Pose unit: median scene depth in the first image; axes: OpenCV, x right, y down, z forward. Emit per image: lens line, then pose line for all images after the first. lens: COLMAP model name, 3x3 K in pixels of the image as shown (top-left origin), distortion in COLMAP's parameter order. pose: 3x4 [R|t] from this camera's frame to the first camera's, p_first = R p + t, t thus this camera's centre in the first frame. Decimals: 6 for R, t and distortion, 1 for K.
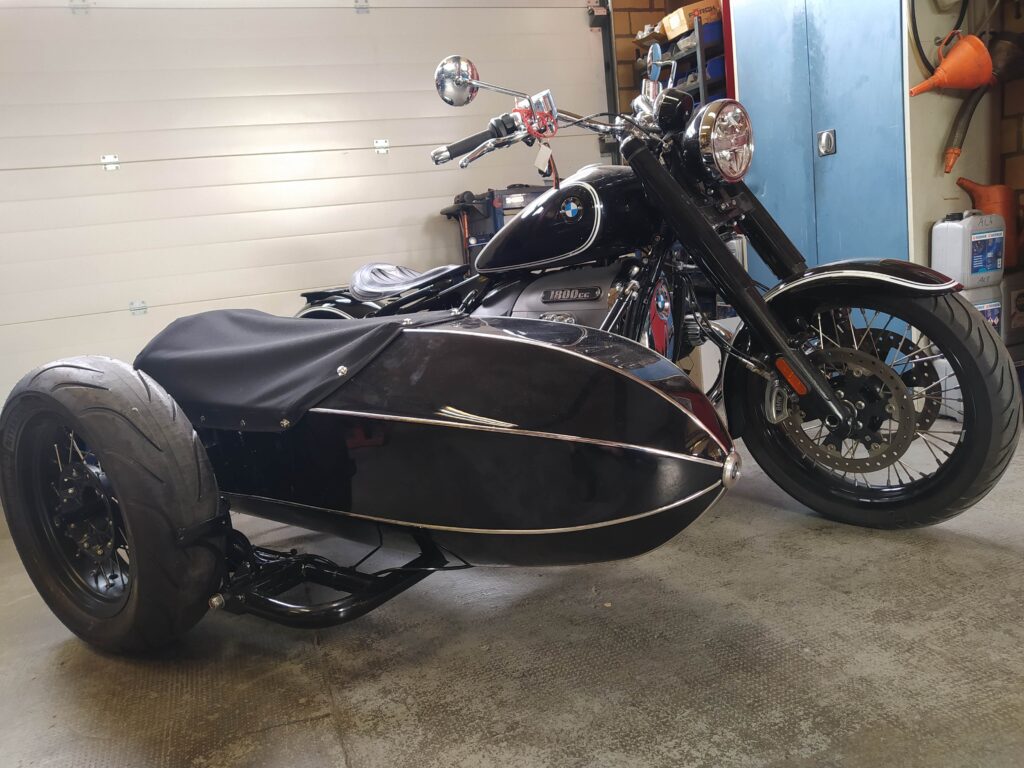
lens RADIAL K [[716.6, 0, 512.0], [0, 716.6, 384.0], [0, 0, 1]] dist [0.072159, -0.031839]
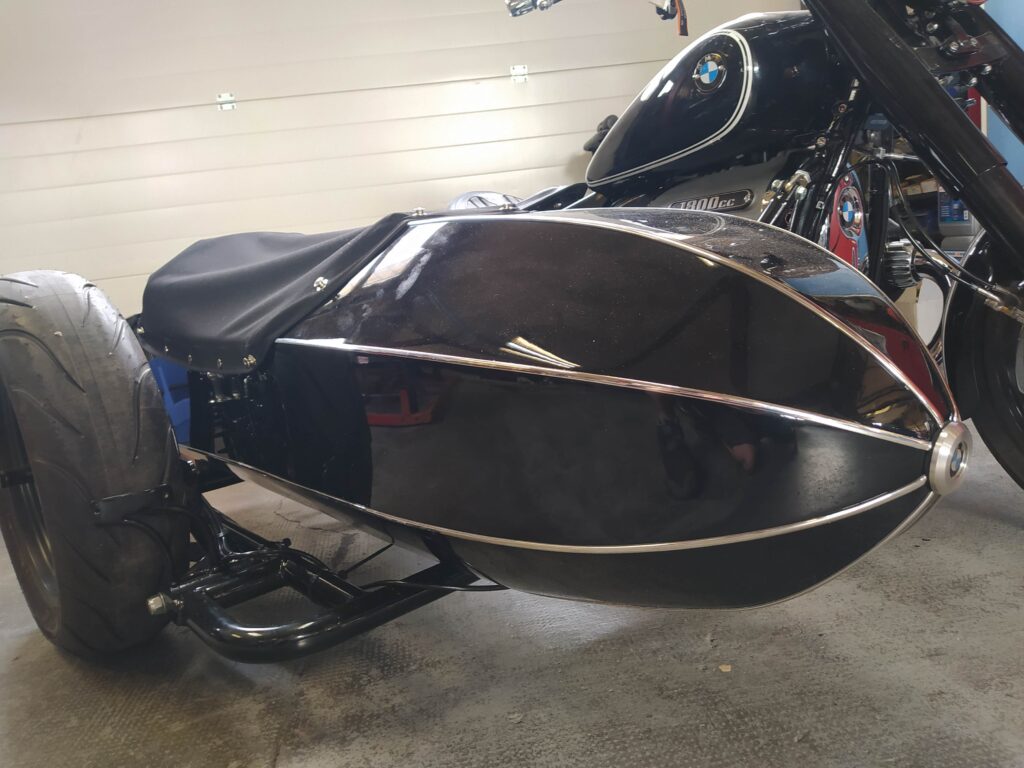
lens RADIAL K [[762.4, 0, 514.4], [0, 762.4, 377.6], [0, 0, 1]] dist [0.101145, -0.172862]
pose [[0.973668, 0.030484, -0.225921, 0.098037], [-0.026903, 0.999459, 0.018912, 0.046734], [0.226375, -0.012336, 0.973962, 0.309997]]
